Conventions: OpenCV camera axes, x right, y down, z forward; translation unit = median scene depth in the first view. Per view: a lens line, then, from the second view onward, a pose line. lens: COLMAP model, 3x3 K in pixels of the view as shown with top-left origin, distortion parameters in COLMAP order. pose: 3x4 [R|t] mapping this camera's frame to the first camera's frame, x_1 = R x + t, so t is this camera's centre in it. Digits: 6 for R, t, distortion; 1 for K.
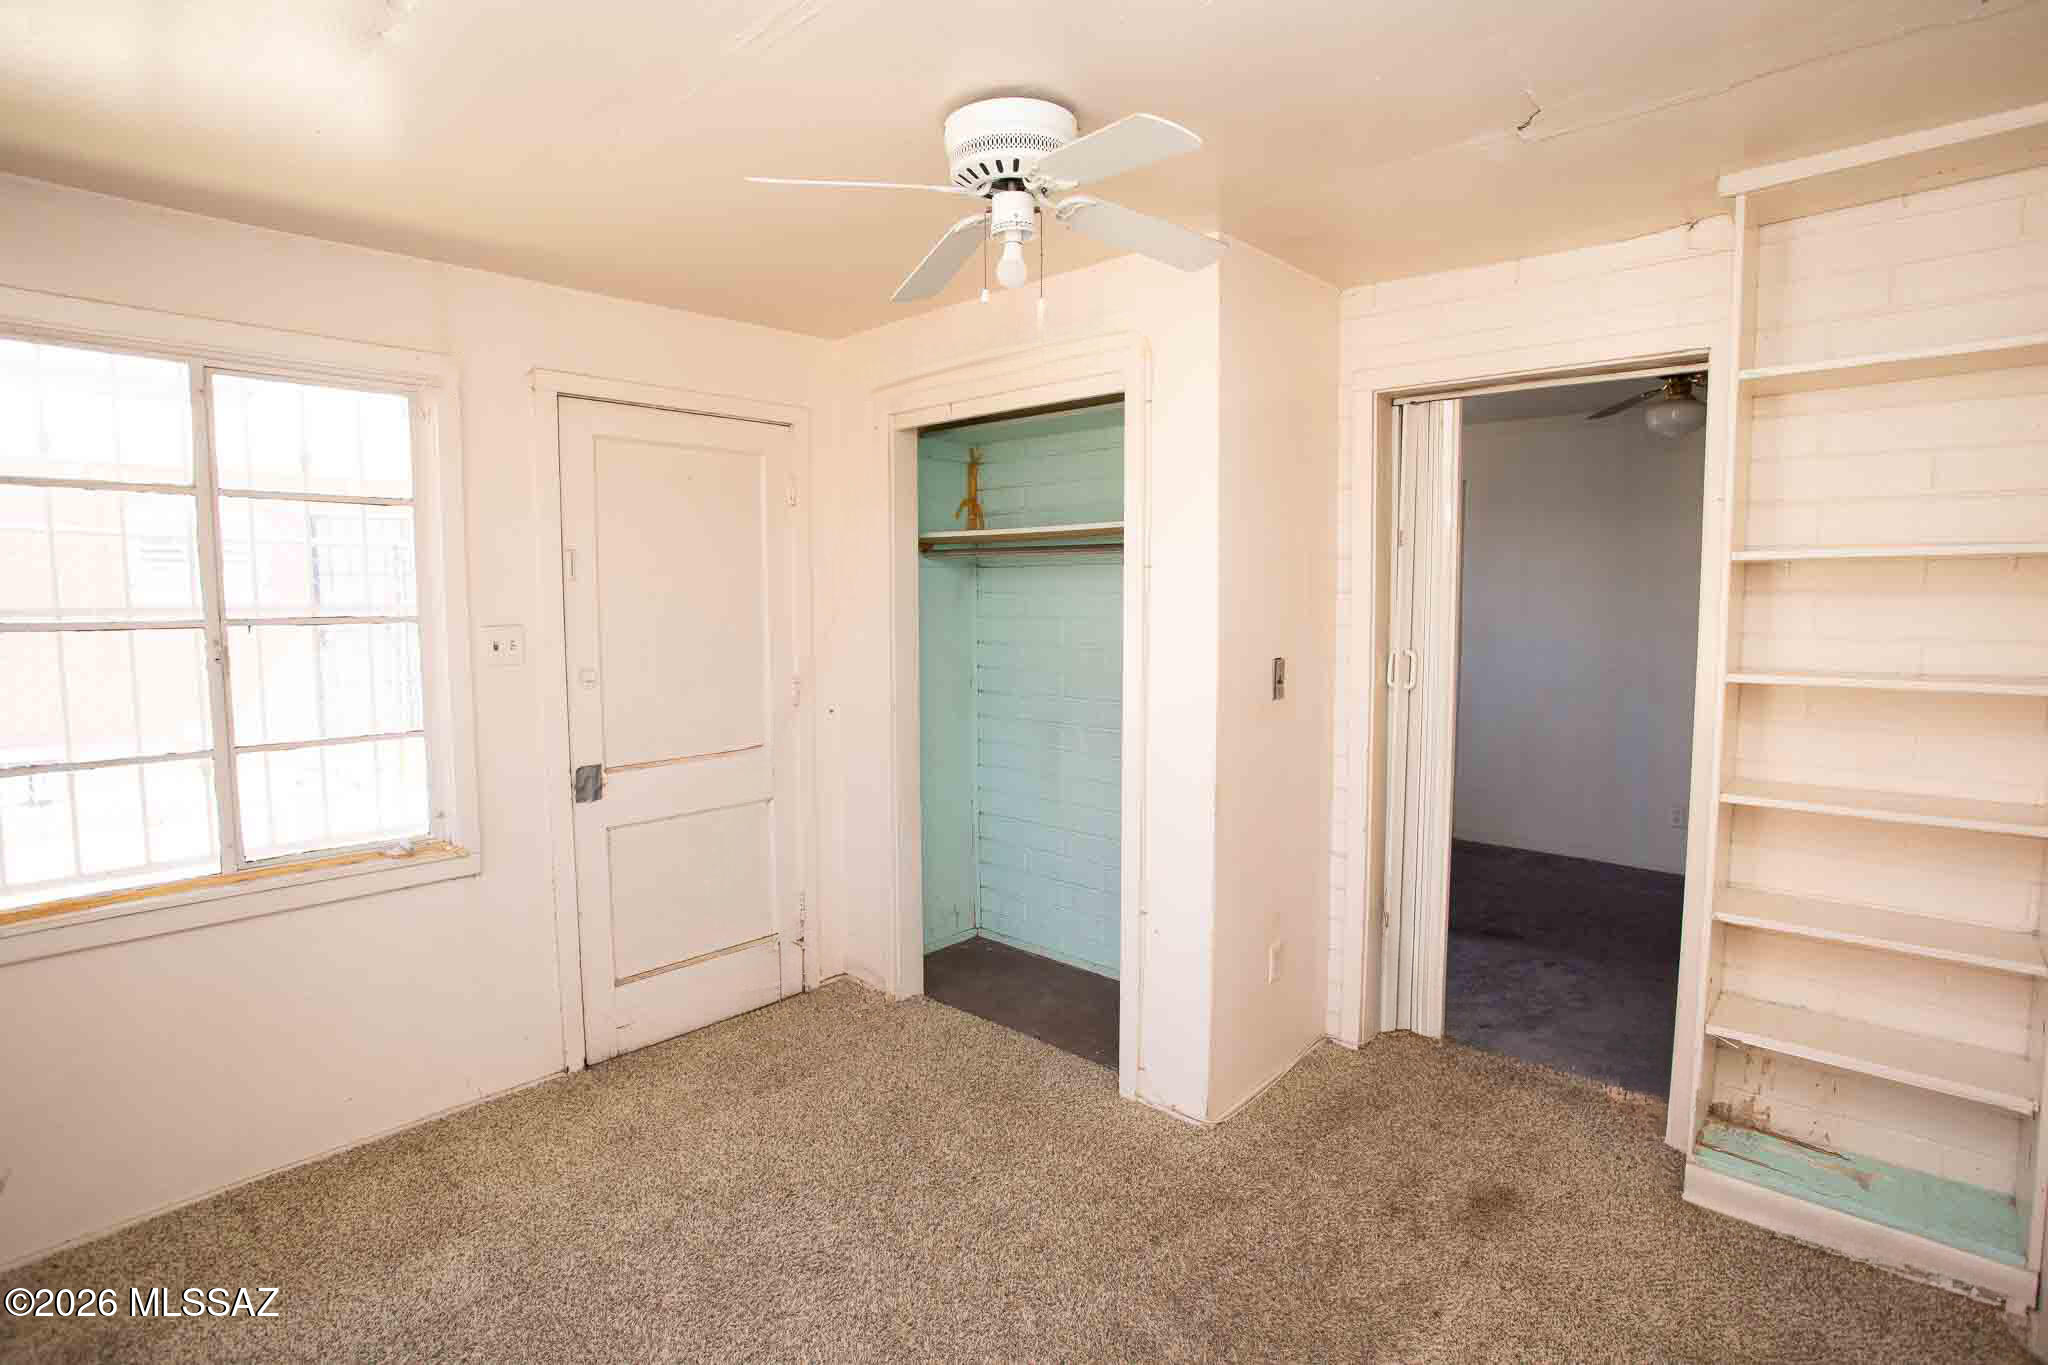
lens RADIAL K [[1018.8, 0, 1022.2], [0, 1018.8, 677.8], [0, 0, 1]] dist [-0.000045, 0.001370]
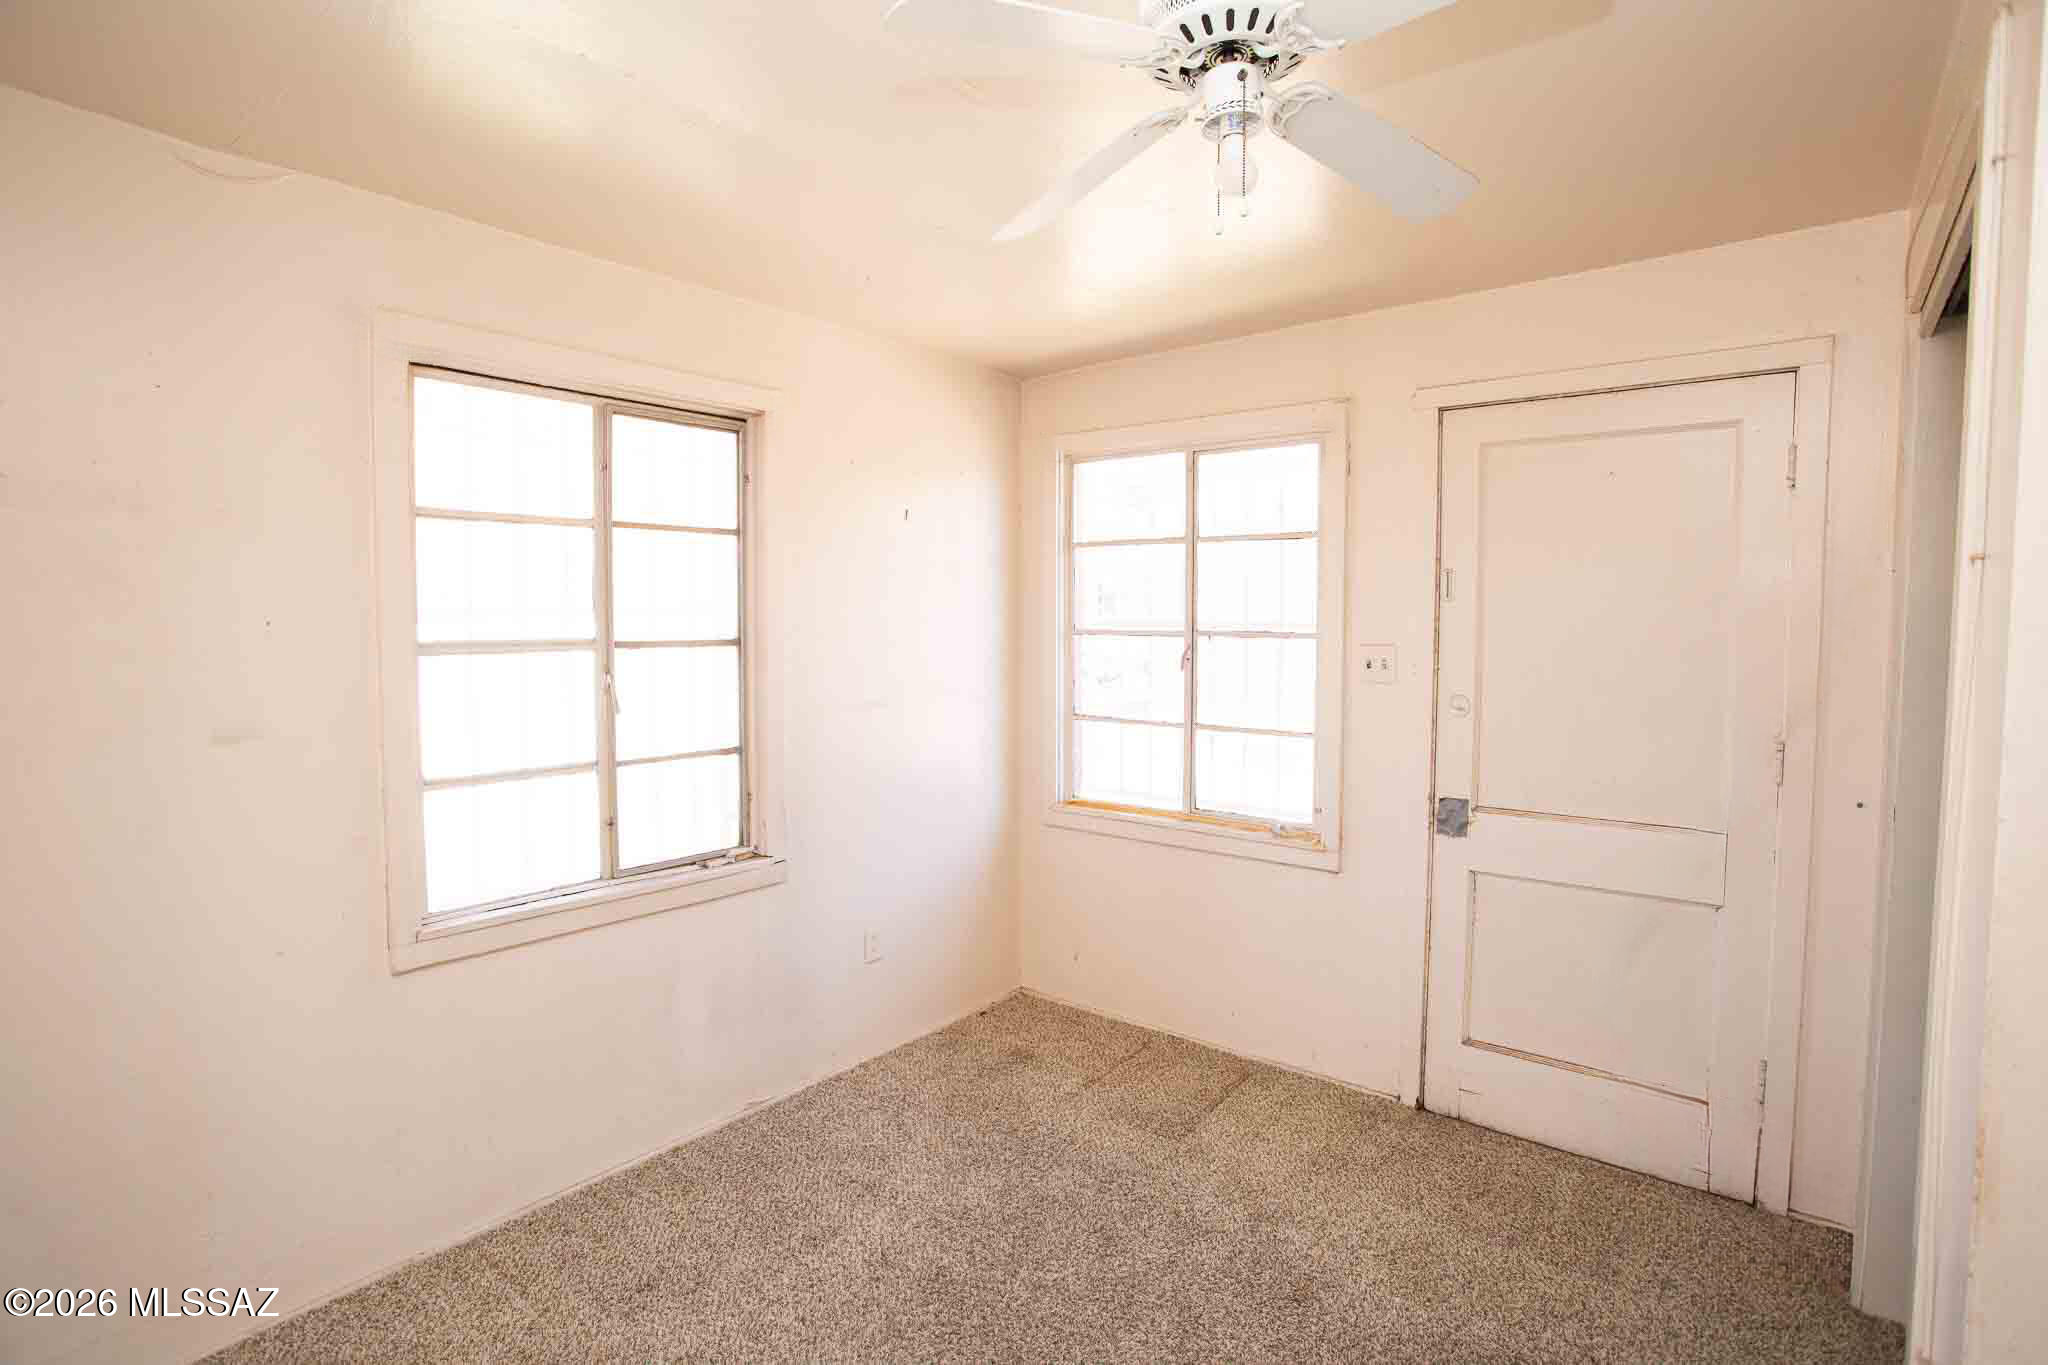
lens RADIAL K [[1018.8, 0, 1023.1], [0, 1018.8, 679.1], [0, 0, 1]] dist [-0.000045, 0.001370]
pose [[0.095412, 0.074031, -0.992681, 0.521646], [-0.086234, 0.994096, 0.065848, -0.057295], [0.991696, 0.079320, 0.101232, 0.567676]]
